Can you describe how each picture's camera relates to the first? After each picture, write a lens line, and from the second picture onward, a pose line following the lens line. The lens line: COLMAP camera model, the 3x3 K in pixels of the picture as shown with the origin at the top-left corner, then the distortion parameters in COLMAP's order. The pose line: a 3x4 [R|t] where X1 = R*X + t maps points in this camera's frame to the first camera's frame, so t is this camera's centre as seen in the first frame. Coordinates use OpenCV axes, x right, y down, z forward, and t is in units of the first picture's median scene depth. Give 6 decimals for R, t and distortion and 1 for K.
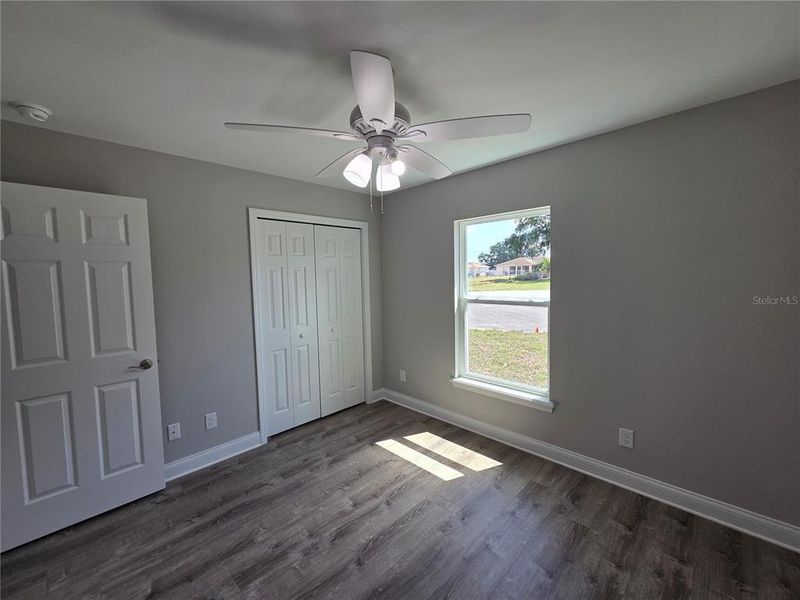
lens RADIAL K [[324.7, 0, 382.7], [0, 324.7, 289.2], [0, 0, 1]] dist [-0.002764, -0.000023]
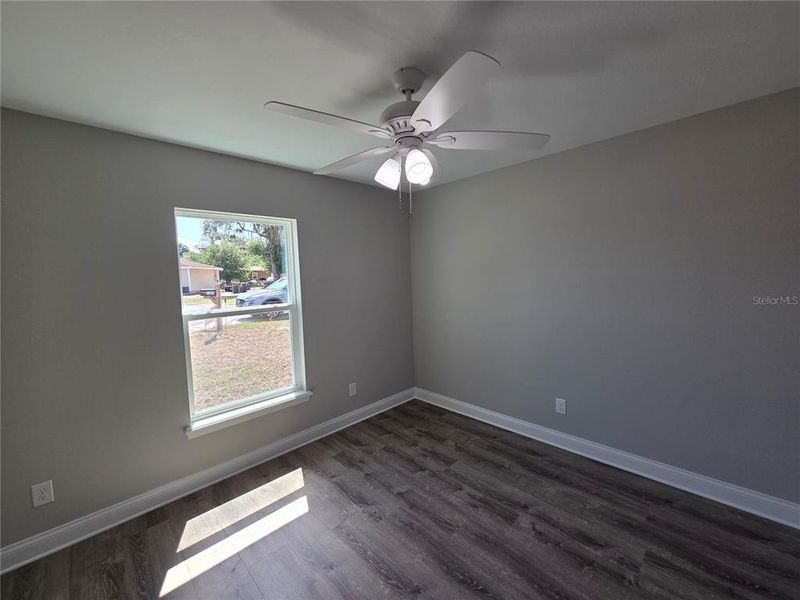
lens RADIAL K [[324.7, 0, 408.5], [0, 324.7, 292.5], [0, 0, 1]] dist [-0.002764, -0.000023]
pose [[-0.010507, -0.040099, 0.999140, -0.602776], [0.082203, 0.995779, 0.040828, -0.015545], [-0.996560, 0.082562, -0.007167, 0.615334]]
